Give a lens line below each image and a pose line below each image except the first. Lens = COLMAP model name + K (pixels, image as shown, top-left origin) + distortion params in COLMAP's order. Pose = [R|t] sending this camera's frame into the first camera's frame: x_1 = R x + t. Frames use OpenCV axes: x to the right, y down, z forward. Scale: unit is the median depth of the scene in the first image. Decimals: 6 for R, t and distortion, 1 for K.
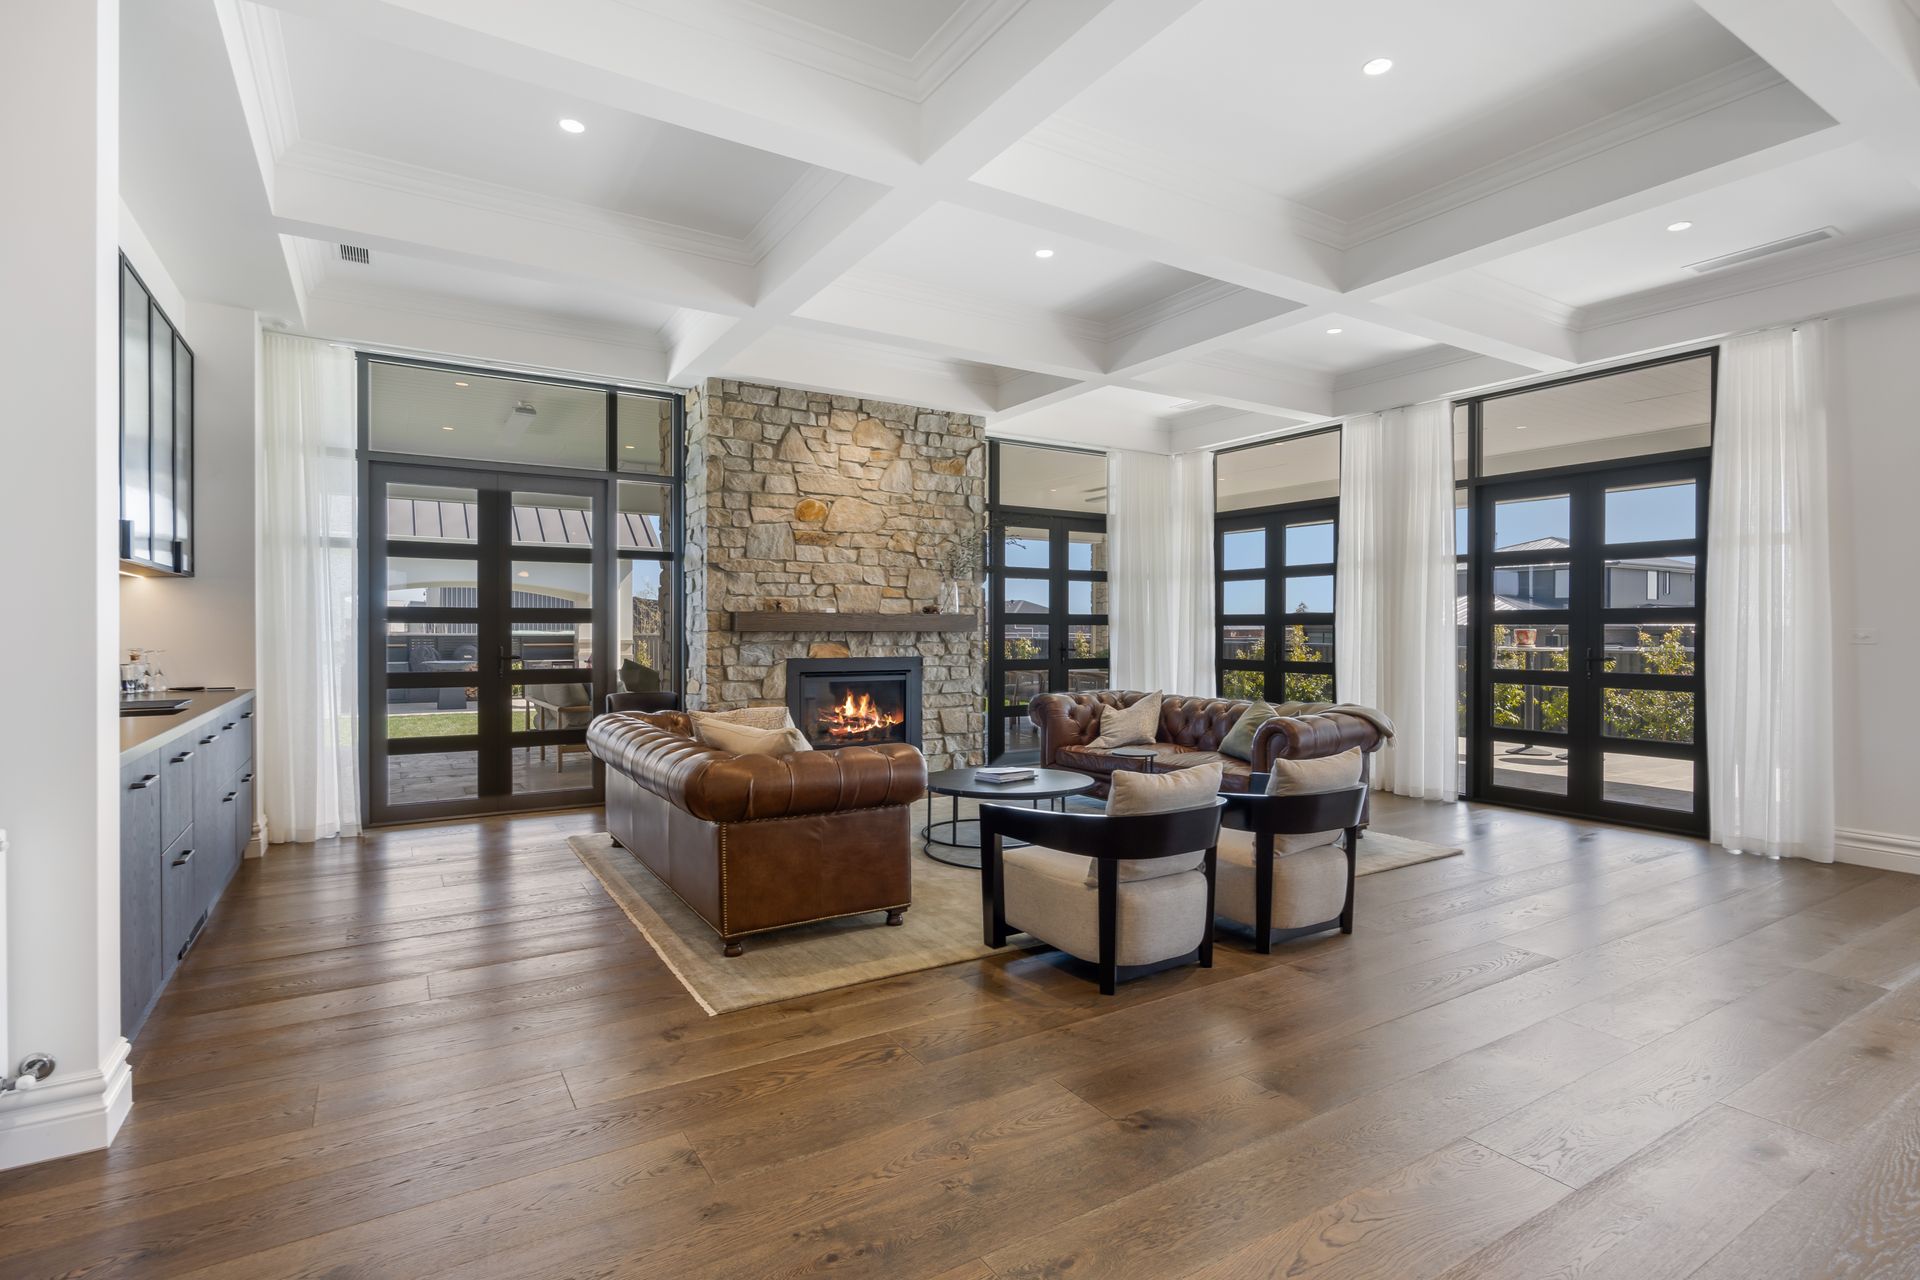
lens RADIAL K [[939.8, 0, 962.9], [0, 939.8, 633.8], [0, 0, 1]] dist [-0.008578, -0.000944]
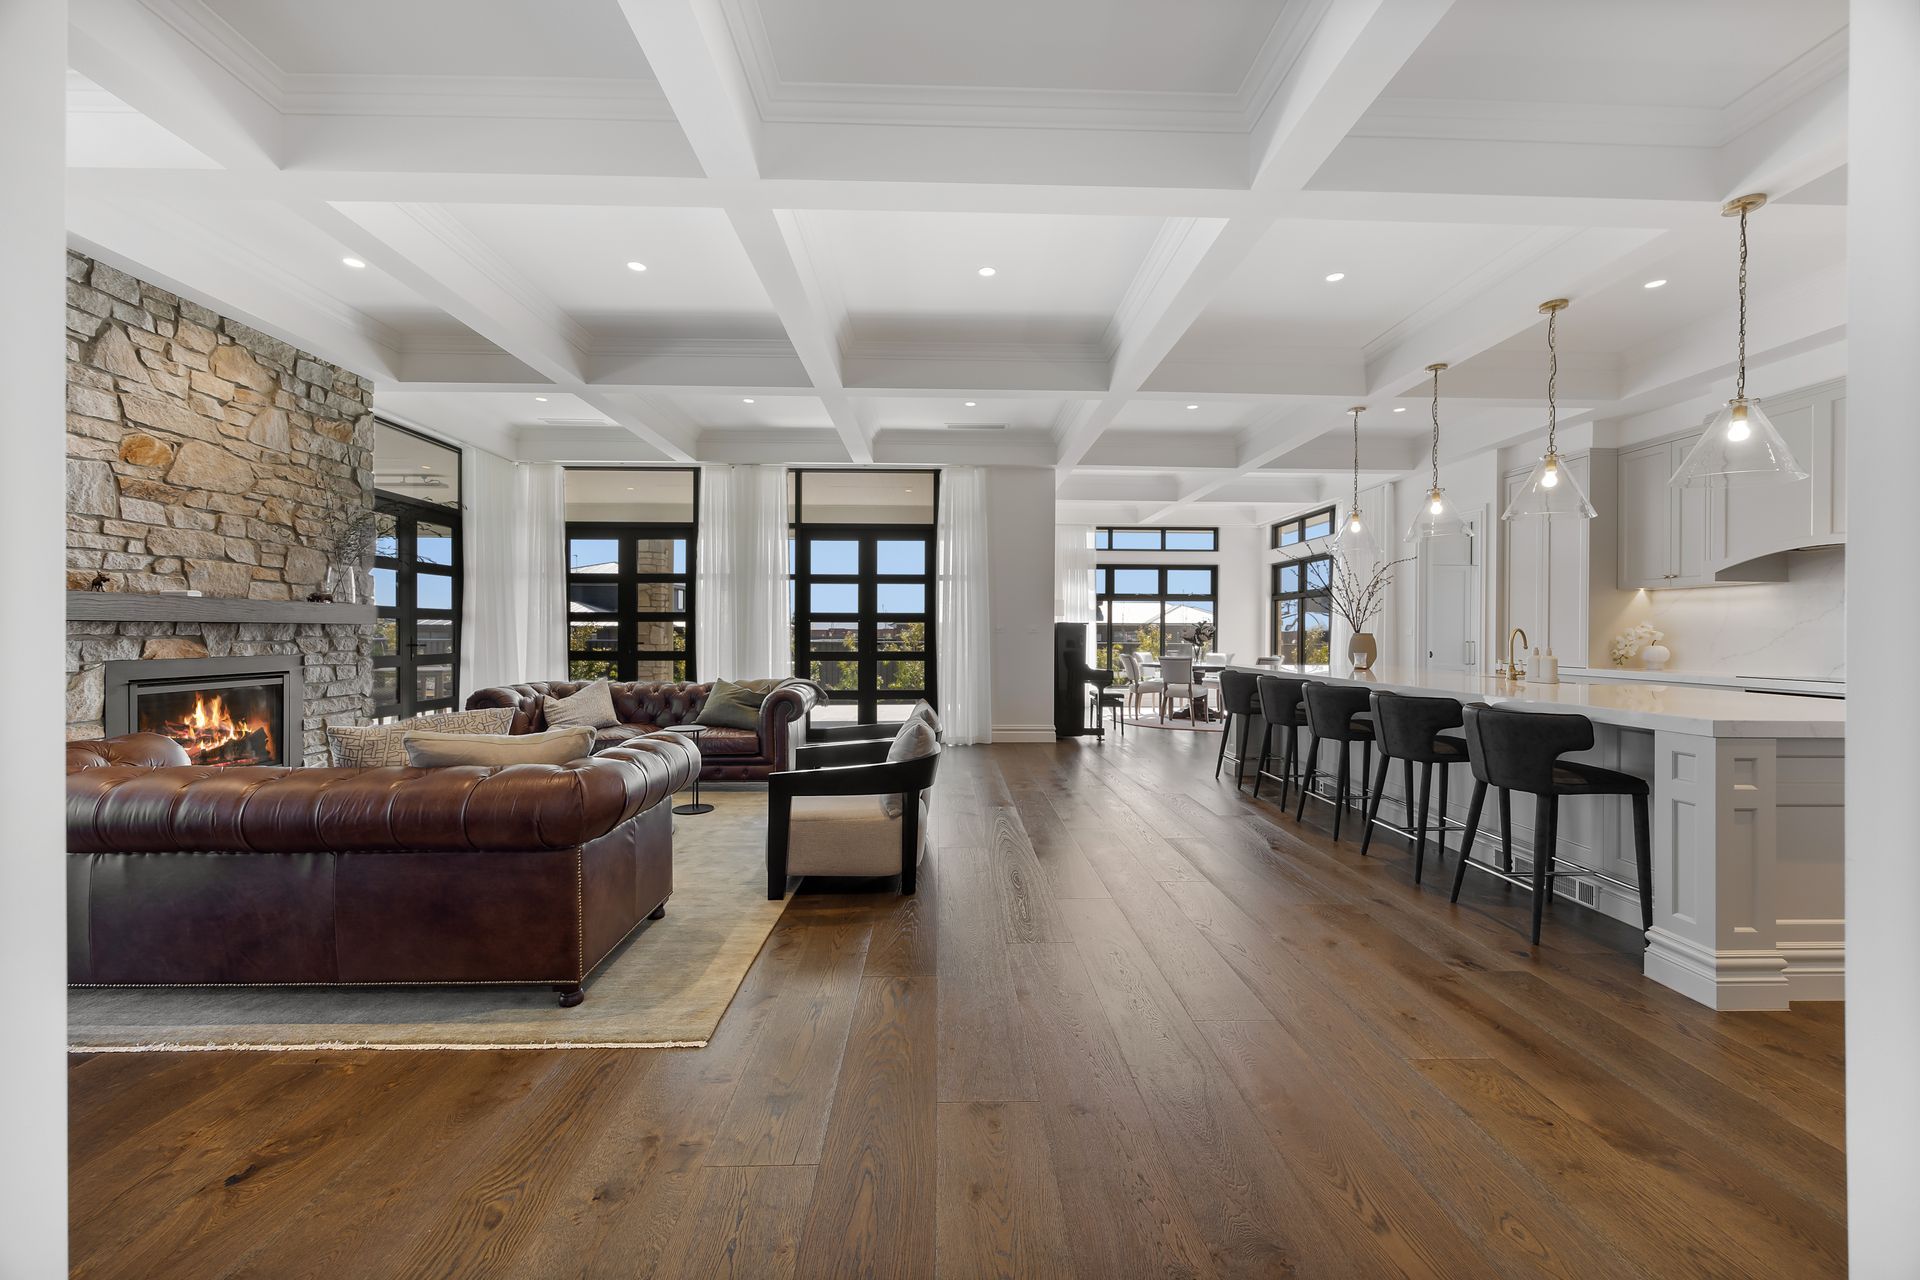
lens RADIAL K [[736.5, 0, 959.1], [0, 736.5, 632.0], [0, 0, 1]] dist [-0.001262, -0.000106]
pose [[0.507198, -0.001540, 0.861828, -0.322773], [0.003952, 0.999992, -0.000539, 0.007645], [-0.861820, 0.003679, 0.507200, 0.190288]]
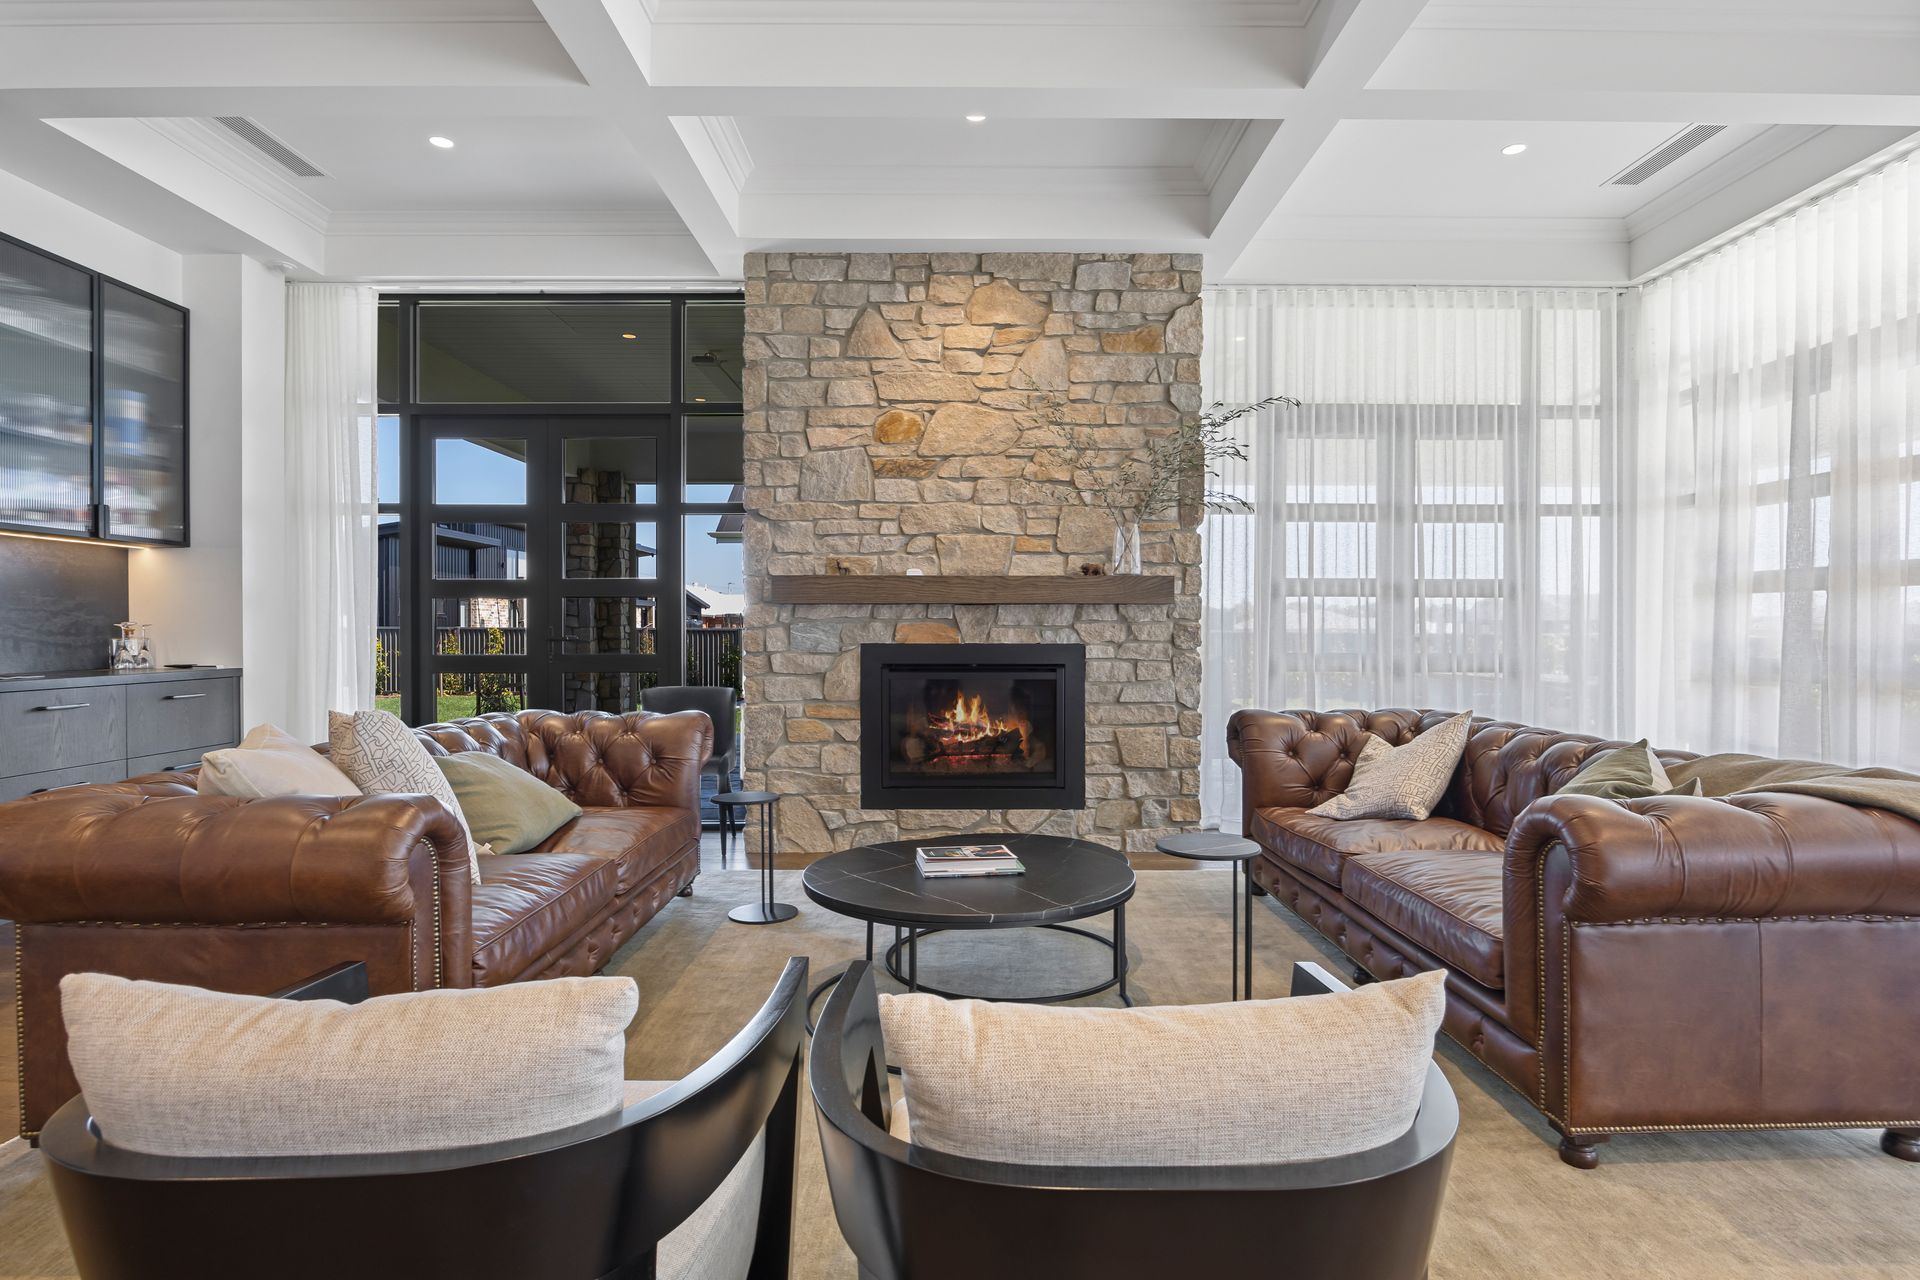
lens RADIAL K [[991.1, 0, 959.8], [0, 991.1, 634.5], [0, 0, 1]] dist [-0.013083, 0.000715]
pose [[0.851257, 0.001417, -0.524747, 0.249841], [-0.001096, 0.999999, 0.000923, 0.018459], [0.524748, -0.000211, 0.851258, 0.404569]]
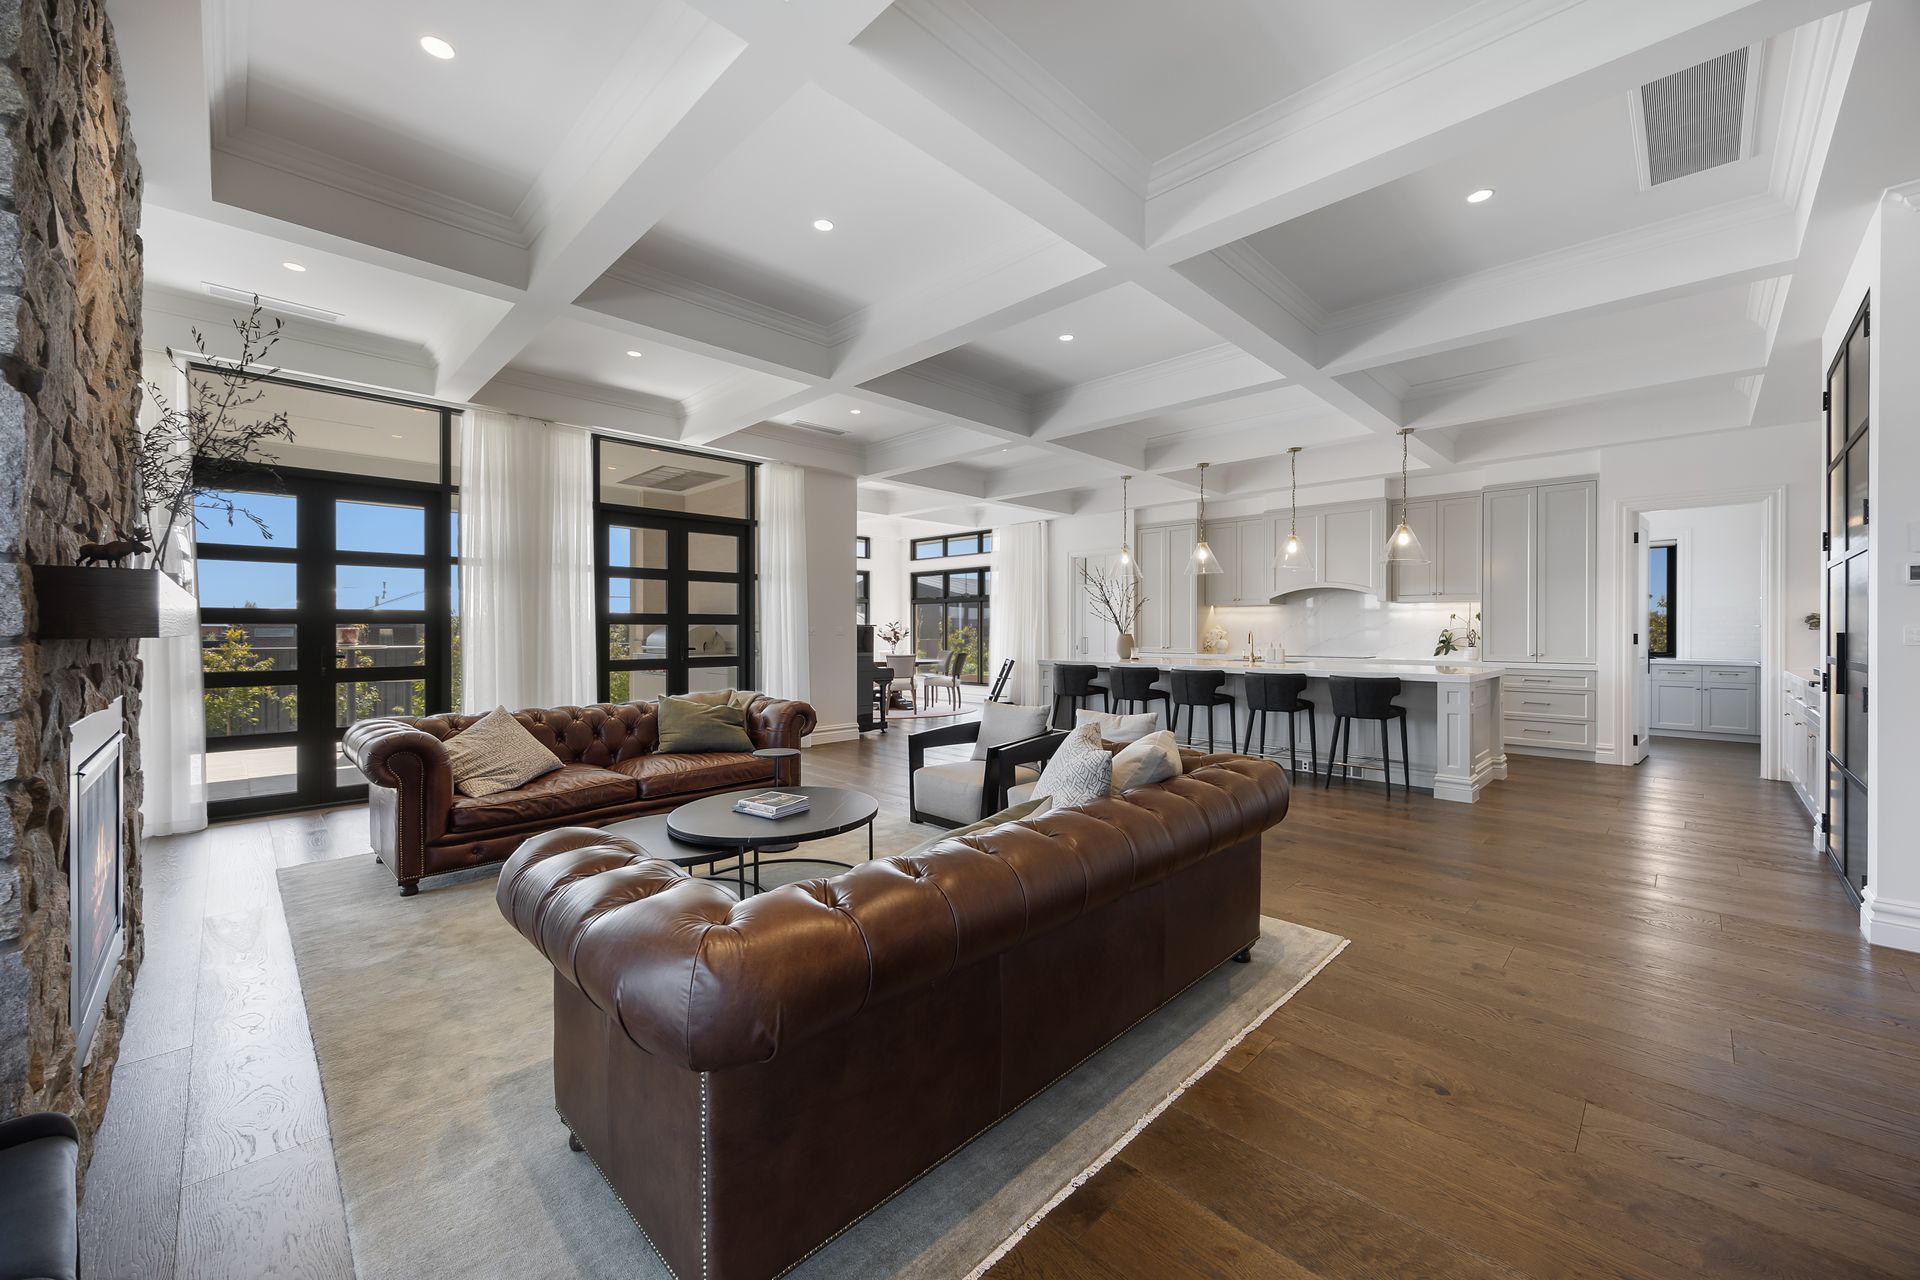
lens RADIAL K [[736.5, 0, 973.5], [0, 736.5, 621.7], [0, 0, 1]] dist [-0.001262, -0.000106]
pose [[-0.234313, 0.005692, 0.972145, -0.475460], [0.007051, 0.999967, -0.004156, -0.005504], [-0.972136, 0.005881, -0.234345, 0.742213]]
